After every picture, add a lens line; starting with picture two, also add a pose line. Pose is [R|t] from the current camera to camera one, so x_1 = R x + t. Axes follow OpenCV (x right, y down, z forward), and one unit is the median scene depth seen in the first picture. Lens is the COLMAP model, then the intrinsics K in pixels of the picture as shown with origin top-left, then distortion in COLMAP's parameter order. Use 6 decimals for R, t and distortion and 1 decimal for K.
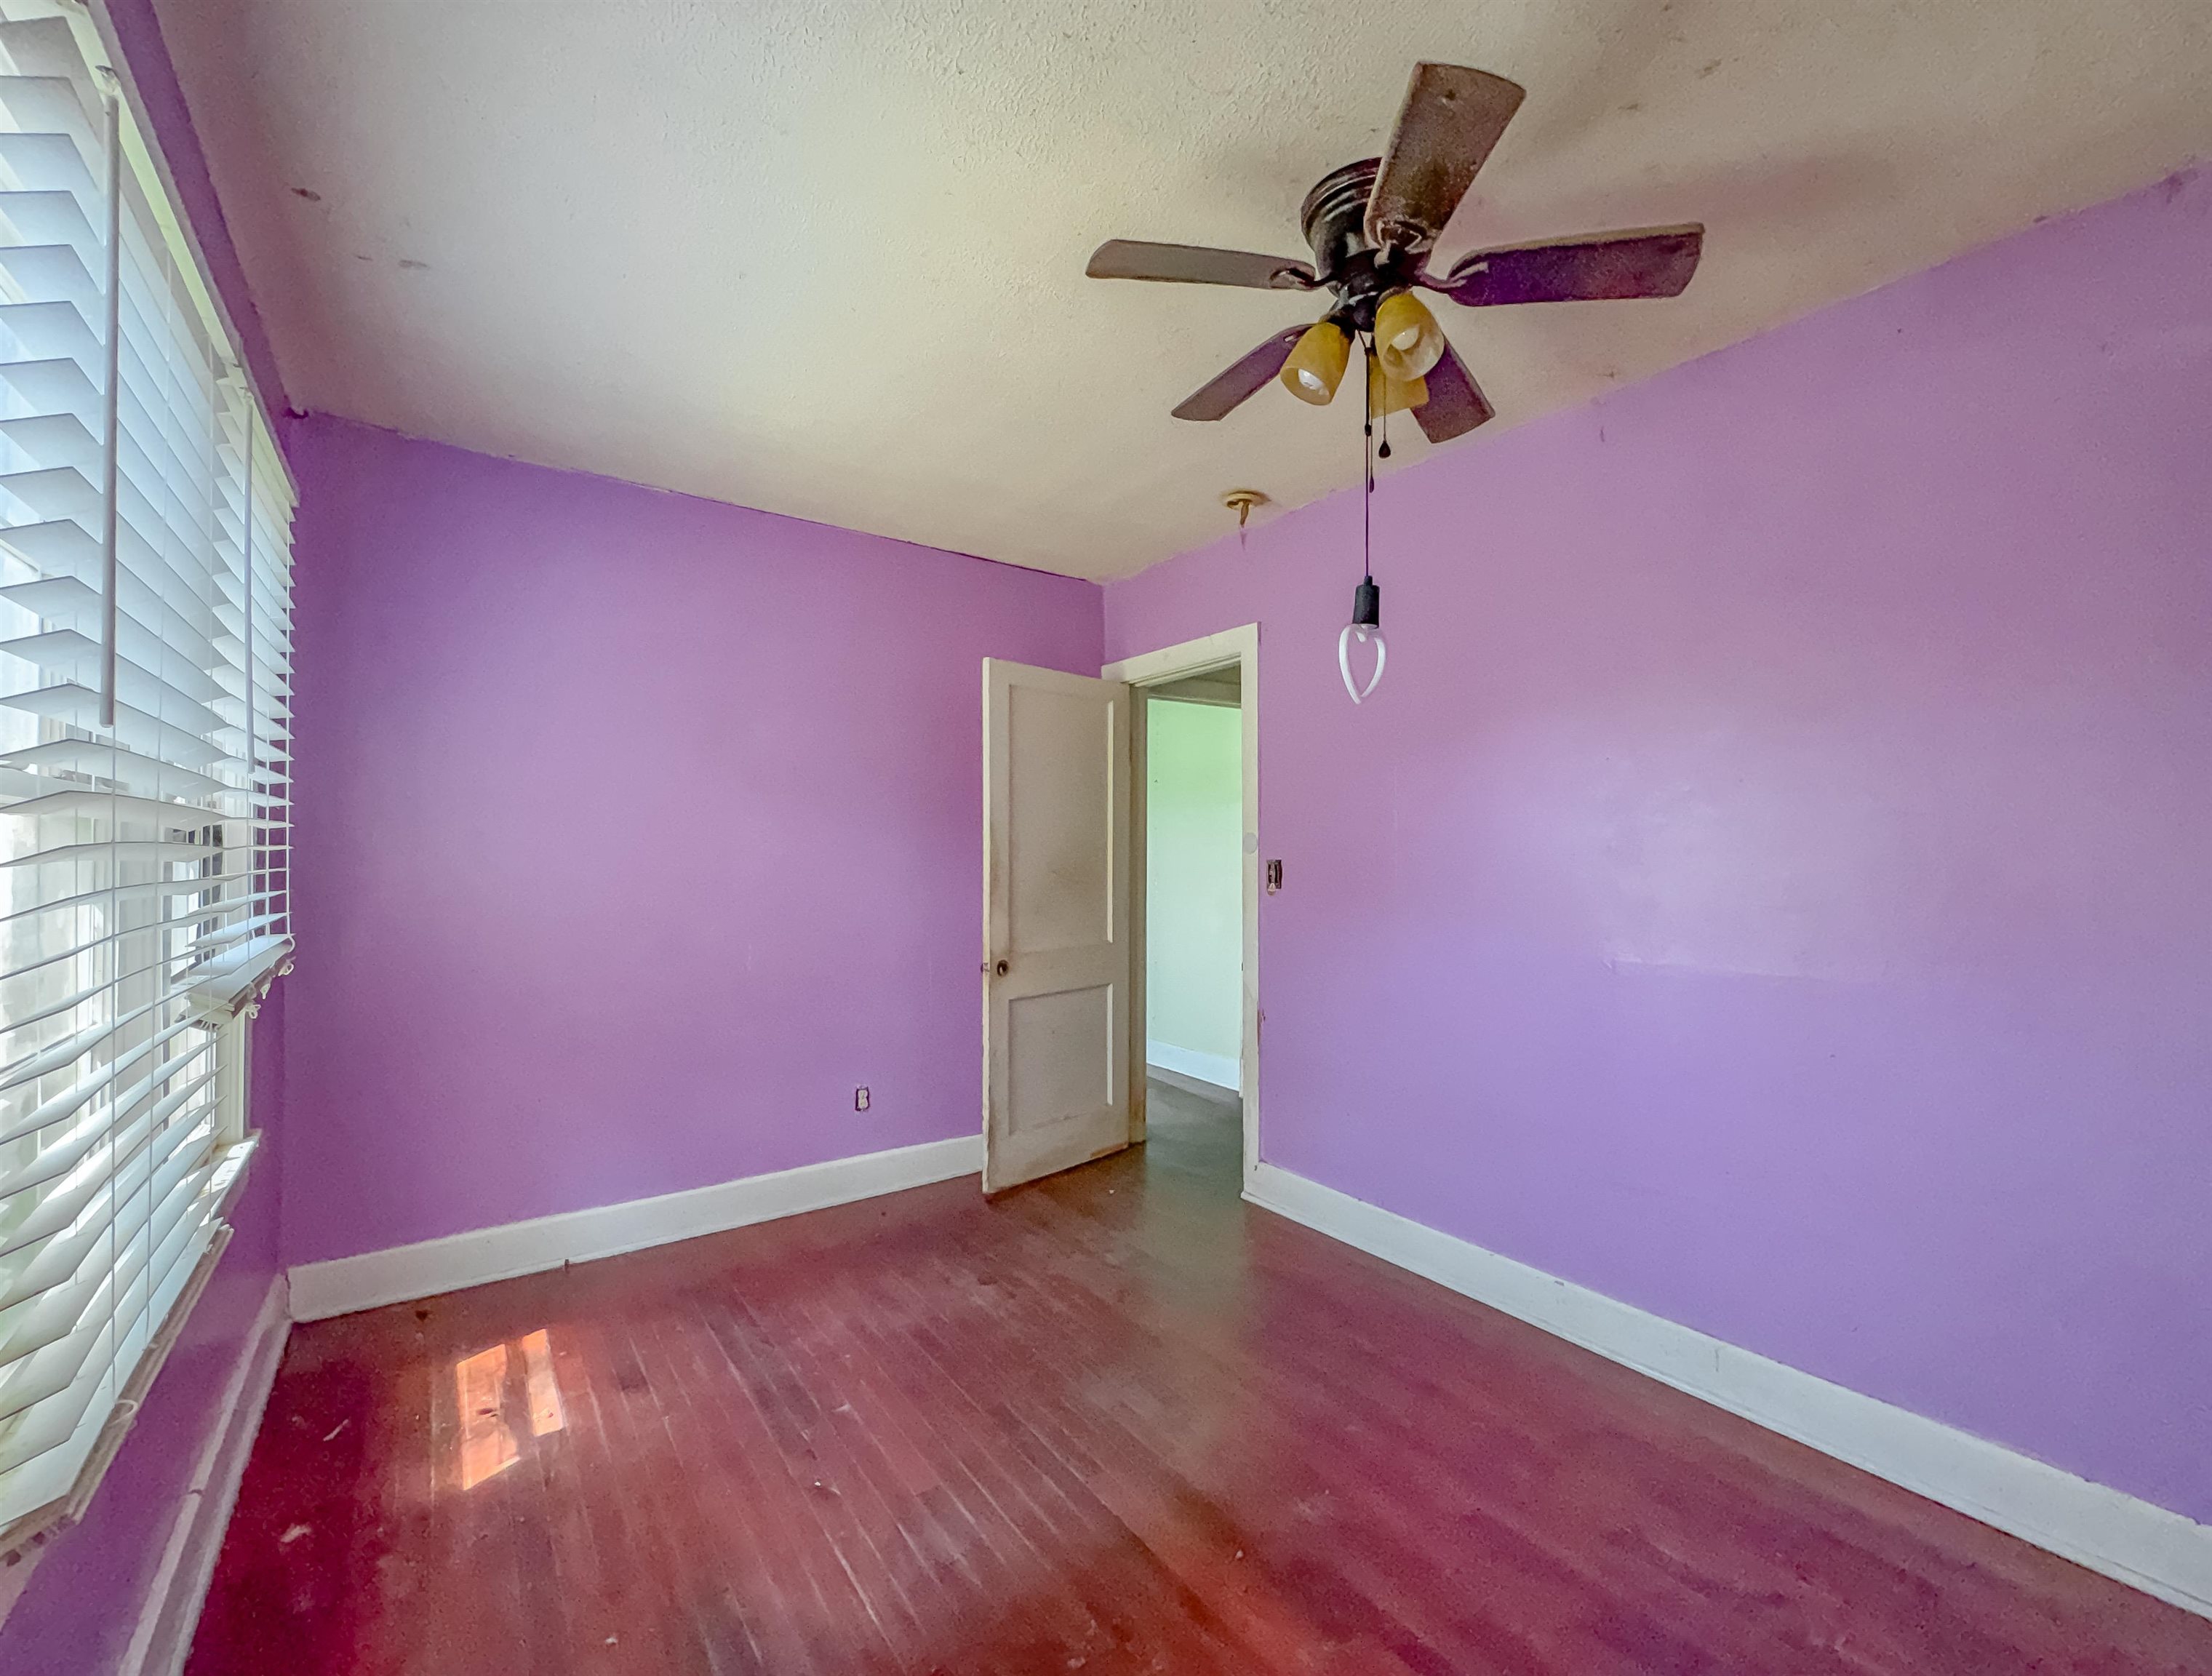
lens RADIAL K [[946.1, 0, 1112.6], [0, 946.1, 835.6], [0, 0, 1]] dist [-0.004174, 0.001365]
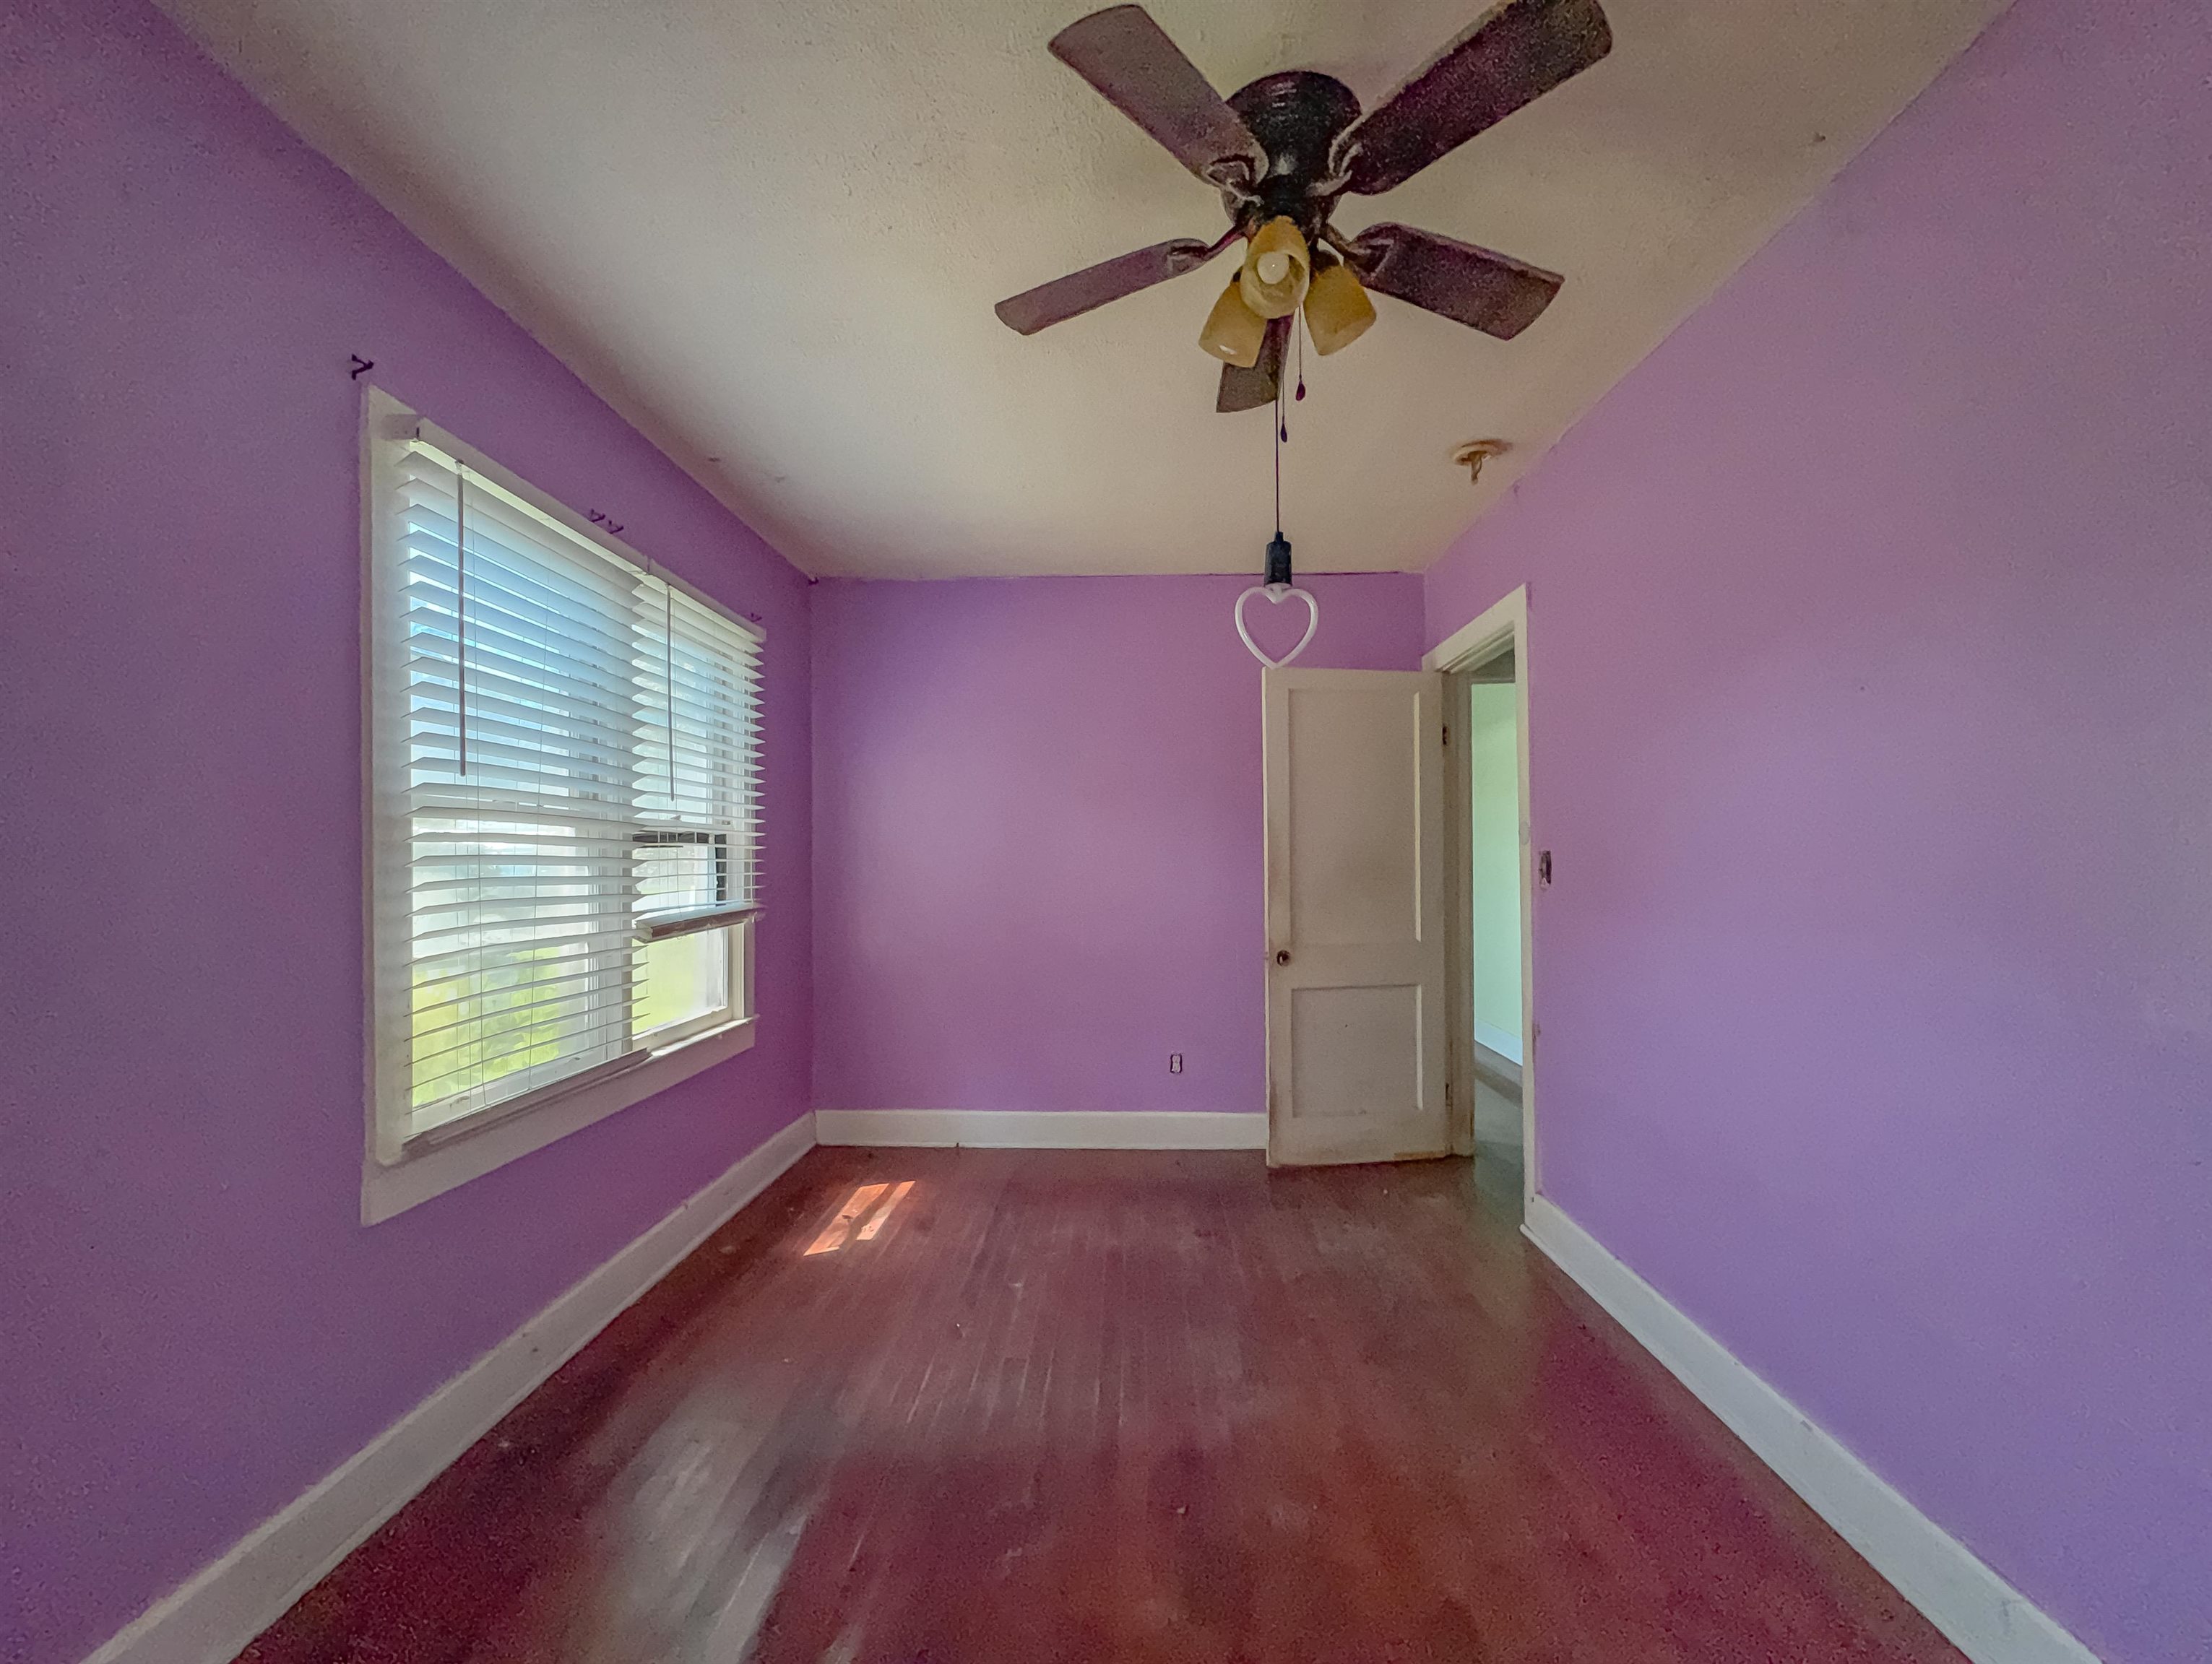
lens RADIAL K [[881.8, 0, 1101.0], [0, 881.8, 855.1], [0, 0, 1]] dist [-0.010538, -0.000036]
pose [[0.775398, -0.011728, -0.631364, 0.386122], [0.014063, 0.999900, -0.001303, 0.025582], [0.631317, -0.007868, 0.775485, 0.118060]]
